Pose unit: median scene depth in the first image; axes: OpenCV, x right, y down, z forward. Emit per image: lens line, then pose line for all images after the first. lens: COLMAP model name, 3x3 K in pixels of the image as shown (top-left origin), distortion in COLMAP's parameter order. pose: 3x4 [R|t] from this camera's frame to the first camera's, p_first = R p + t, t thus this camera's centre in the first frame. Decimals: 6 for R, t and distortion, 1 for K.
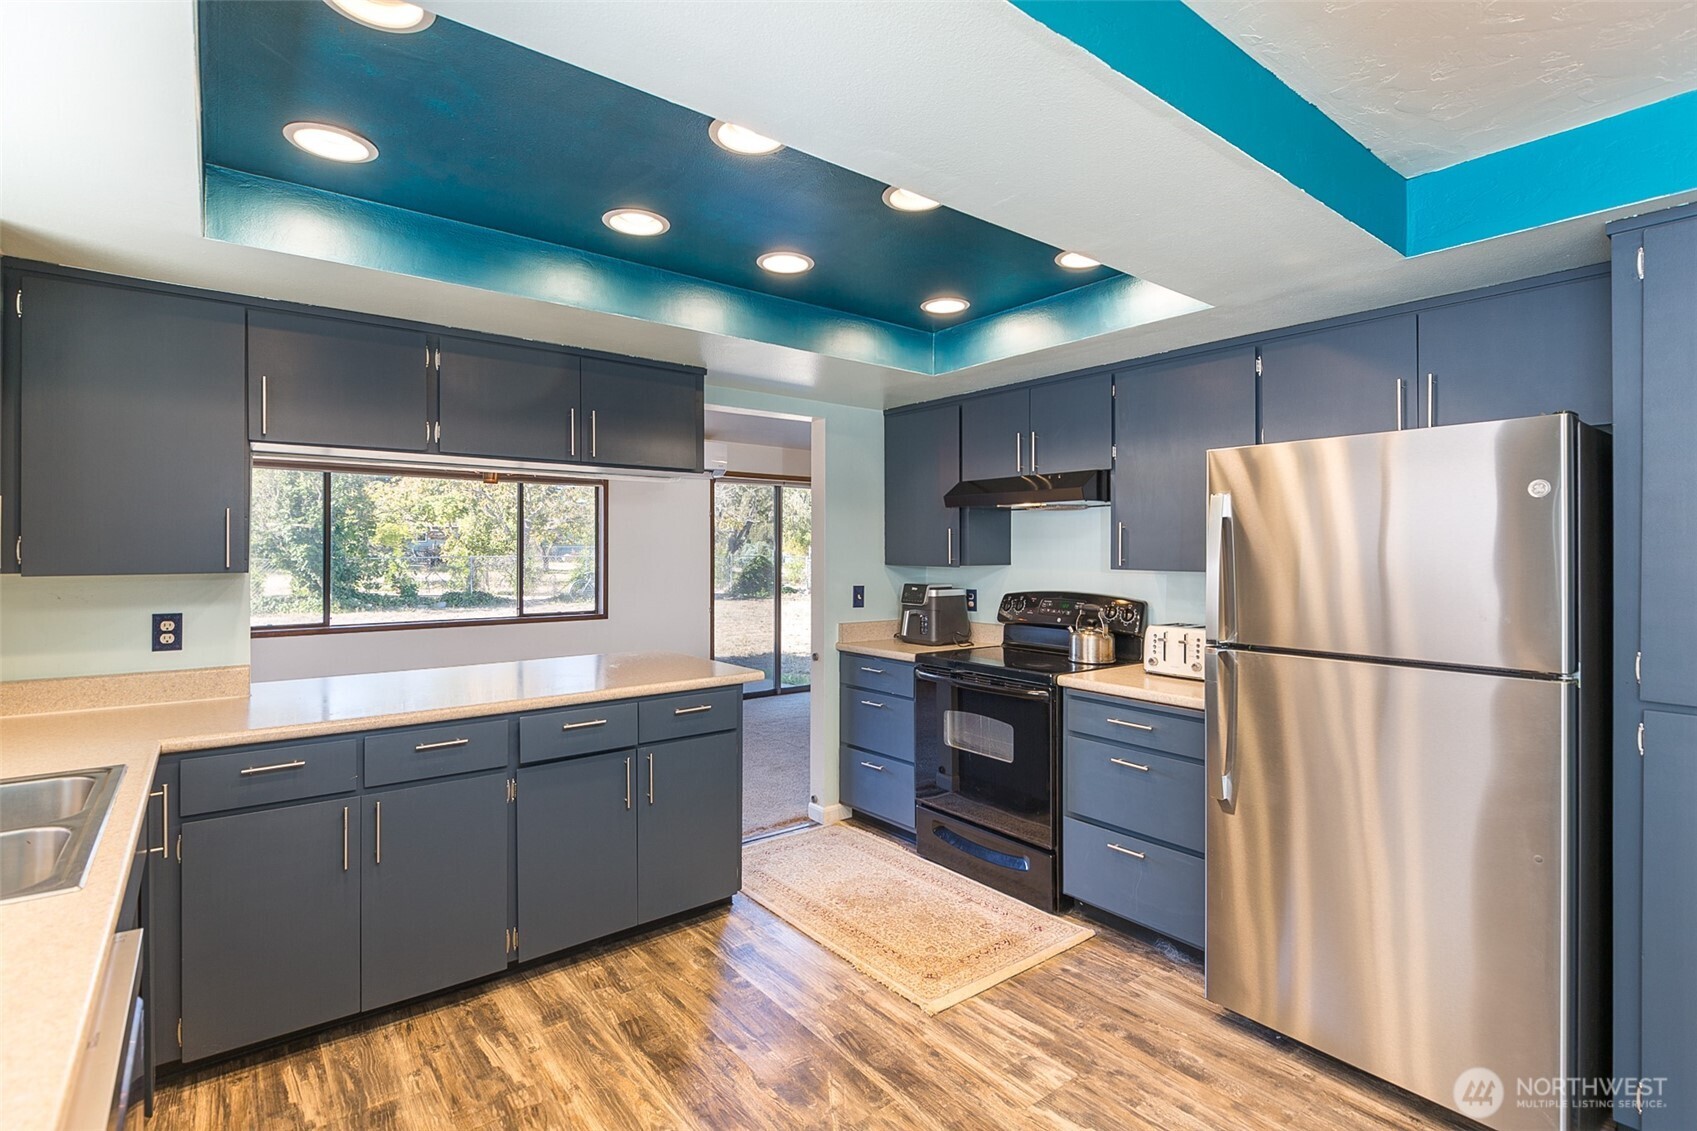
lens RADIAL K [[808.3, 0, 850.7], [0, 808.3, 550.0], [0, 0, 1]] dist [-0.003206, -0.005072]
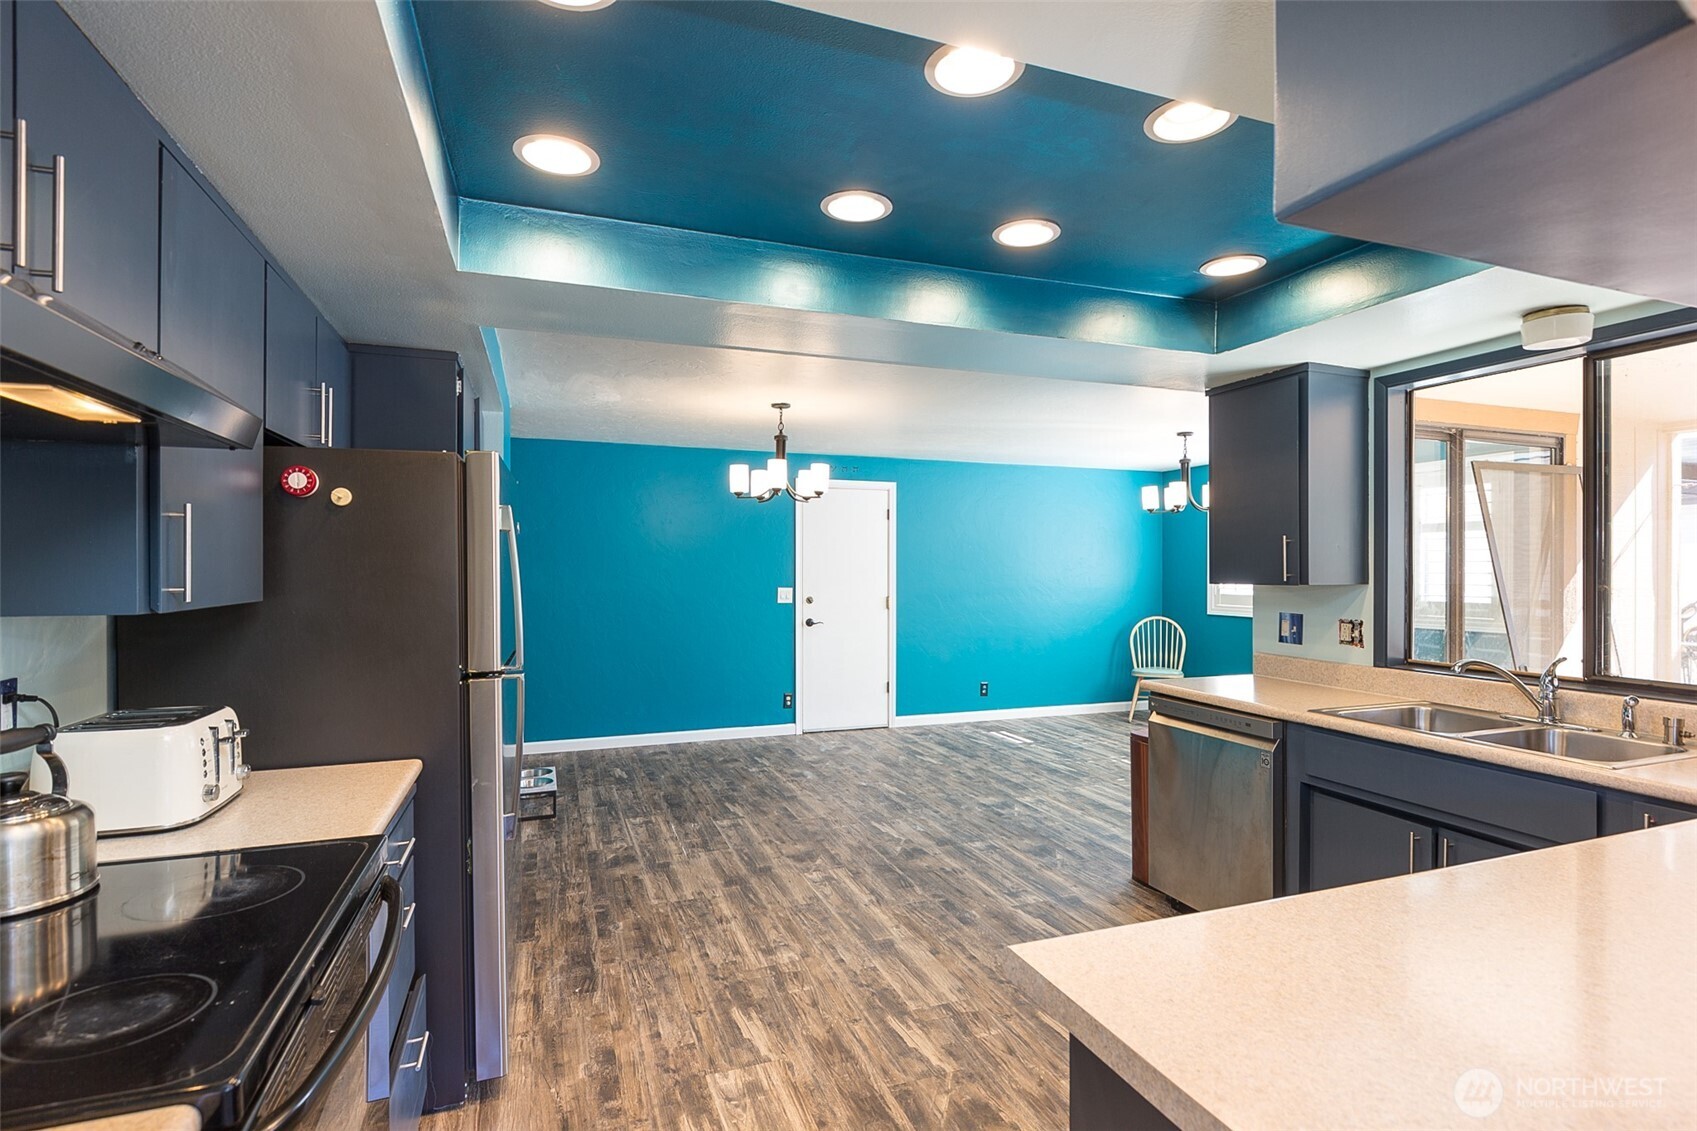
lens RADIAL K [[808.3, 0, 839.5], [0, 808.3, 571.5], [0, 0, 1]] dist [-0.003206, -0.005072]
pose [[-0.946240, -0.001505, 0.323463, -0.140337], [-0.000256, 0.999992, 0.003902, -0.000890], [-0.323467, 0.003609, -0.946233, 1.248809]]
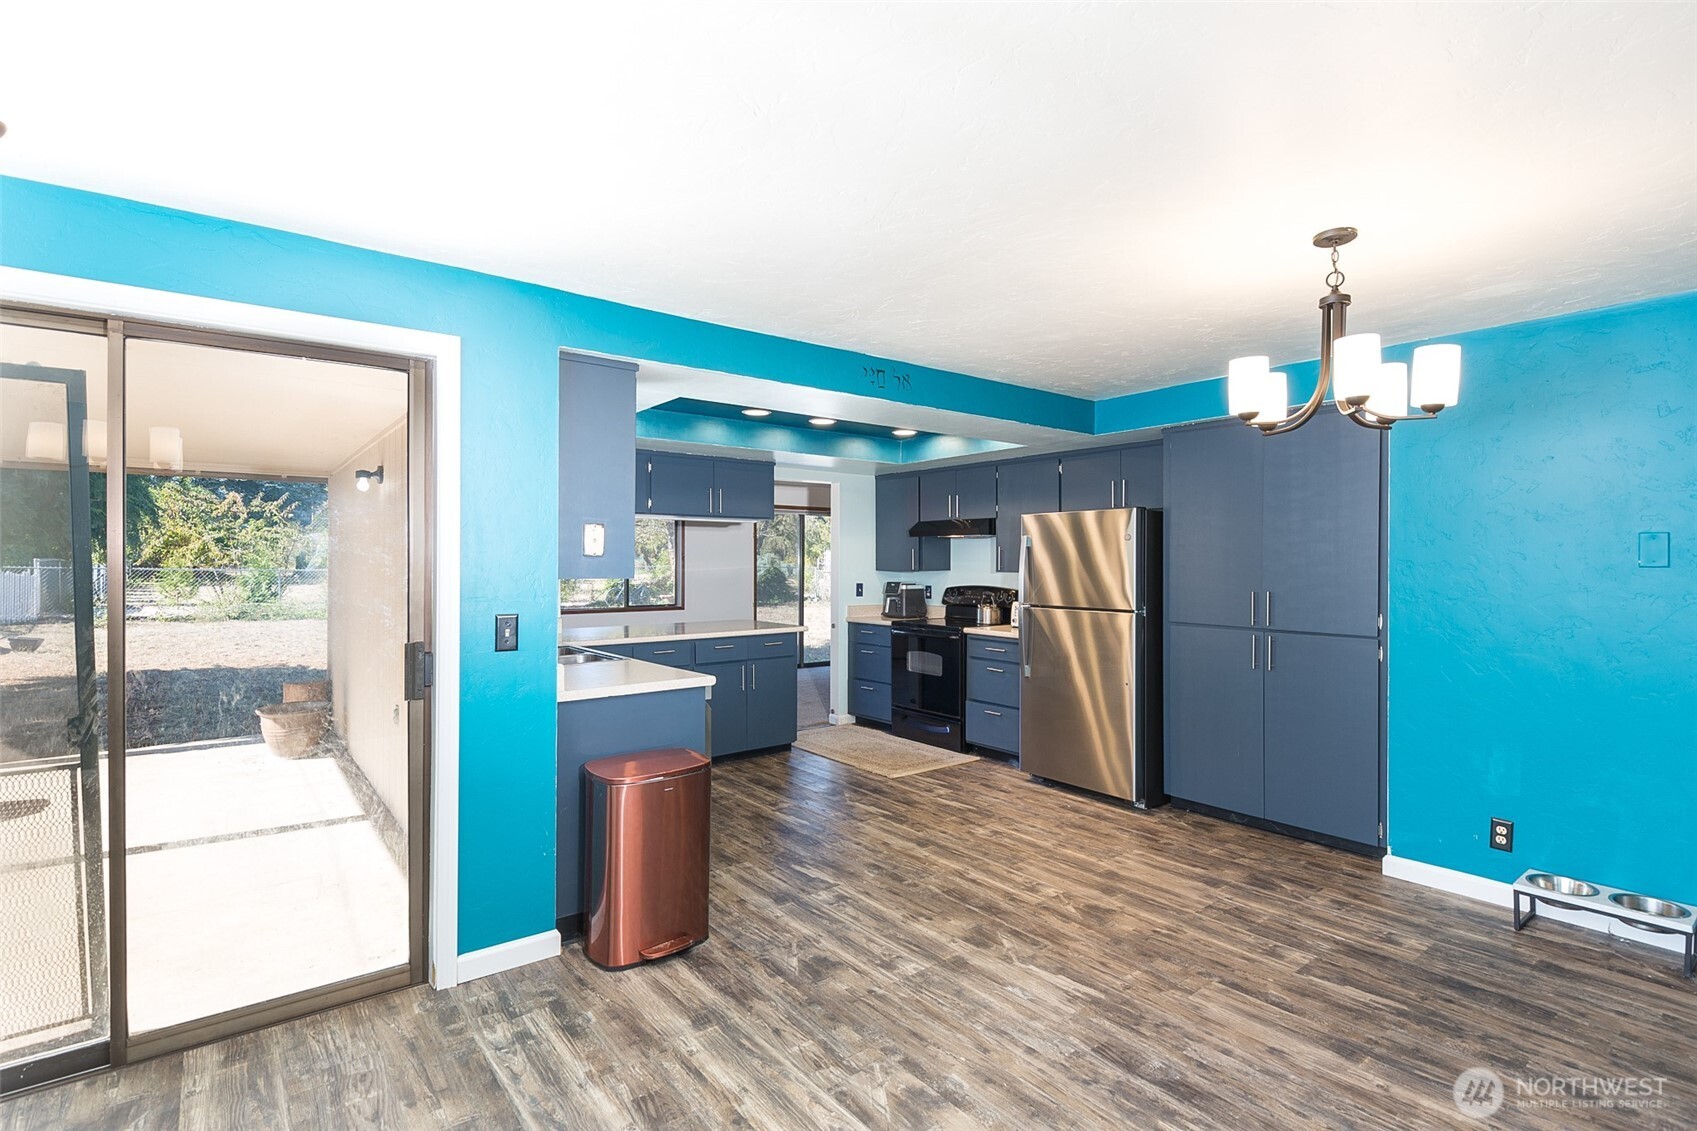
lens RADIAL K [[808.3, 0, 854.8], [0, 808.3, 563.4], [0, 0, 1]] dist [-0.003206, -0.005072]
pose [[0.999997, -0.000139, -0.002434, 0.004453], [0.000146, 0.999997, 0.002572, -0.000647], [0.002433, -0.002572, 0.999994, -0.837016]]
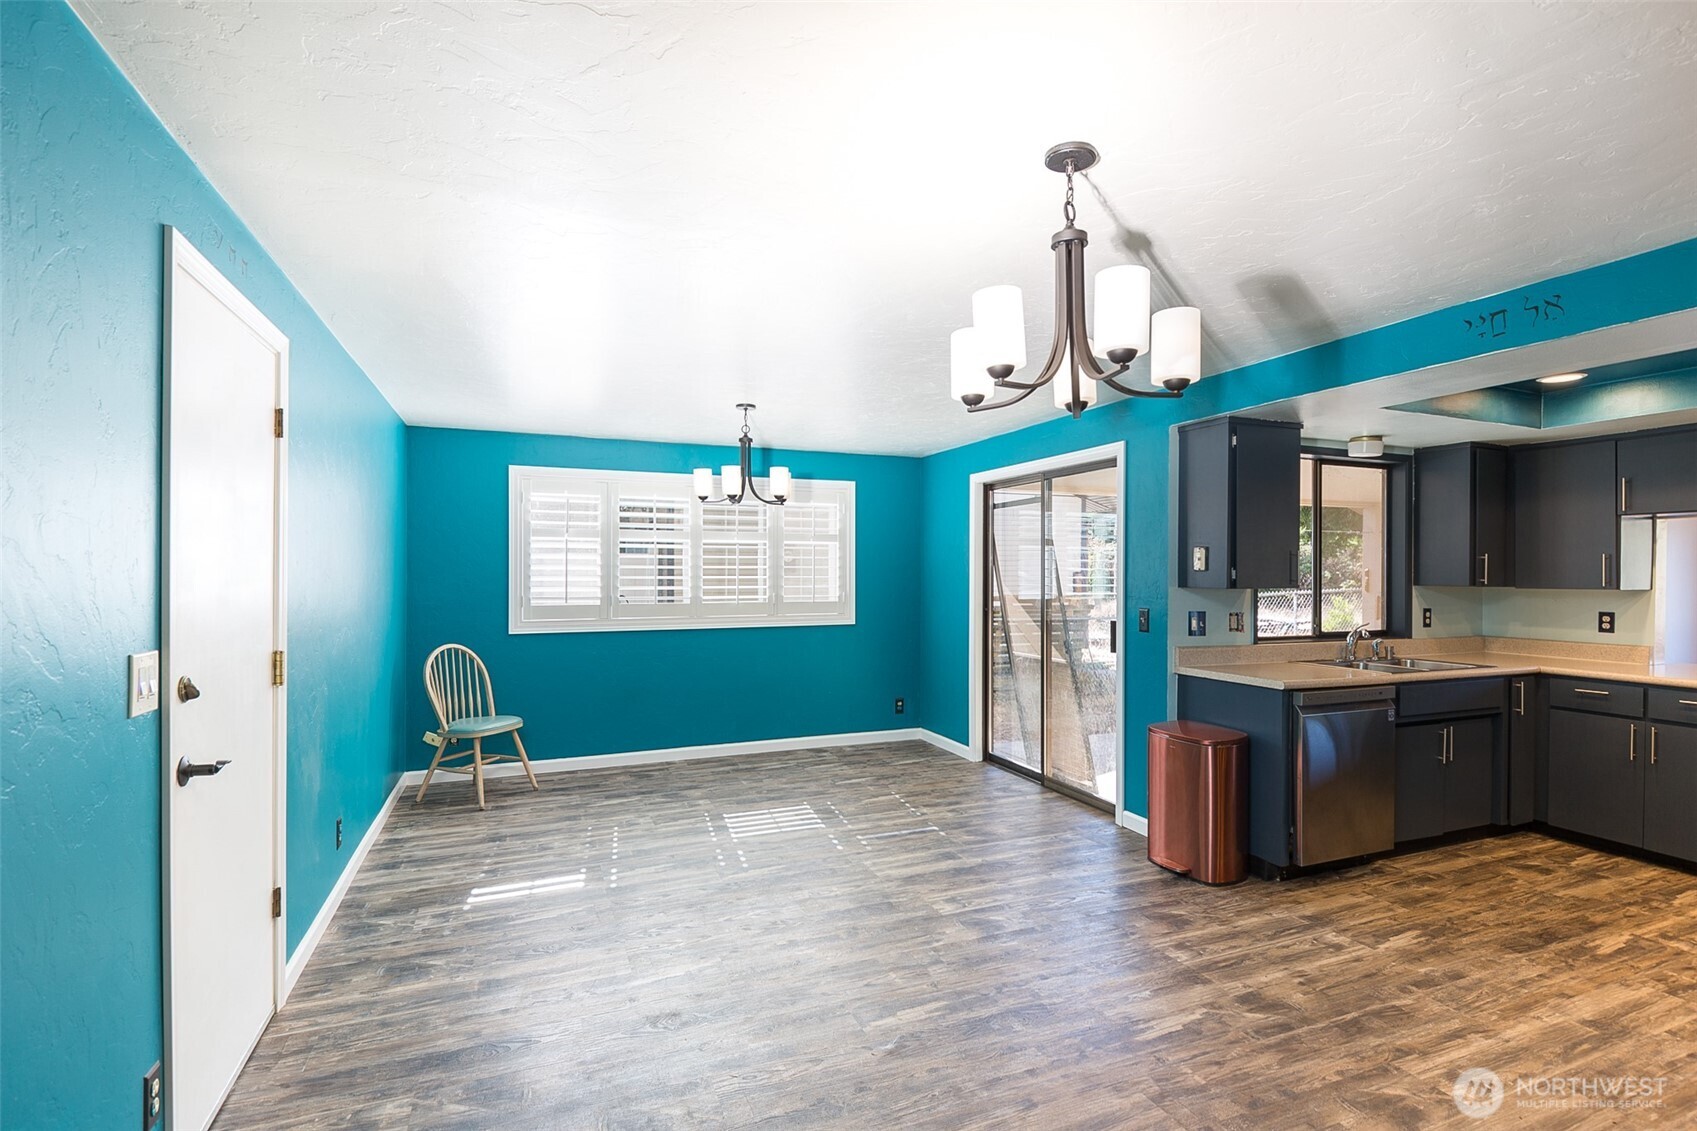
lens RADIAL K [[808.3, 0, 841.9], [0, 808.3, 563.8], [0, 0, 1]] dist [-0.003206, -0.005072]
pose [[-0.285788, -0.008670, -0.958254, 1.039333], [-0.004262, 0.999961, -0.007777, -0.006225], [0.958283, 0.001861, -0.285814, -0.099548]]
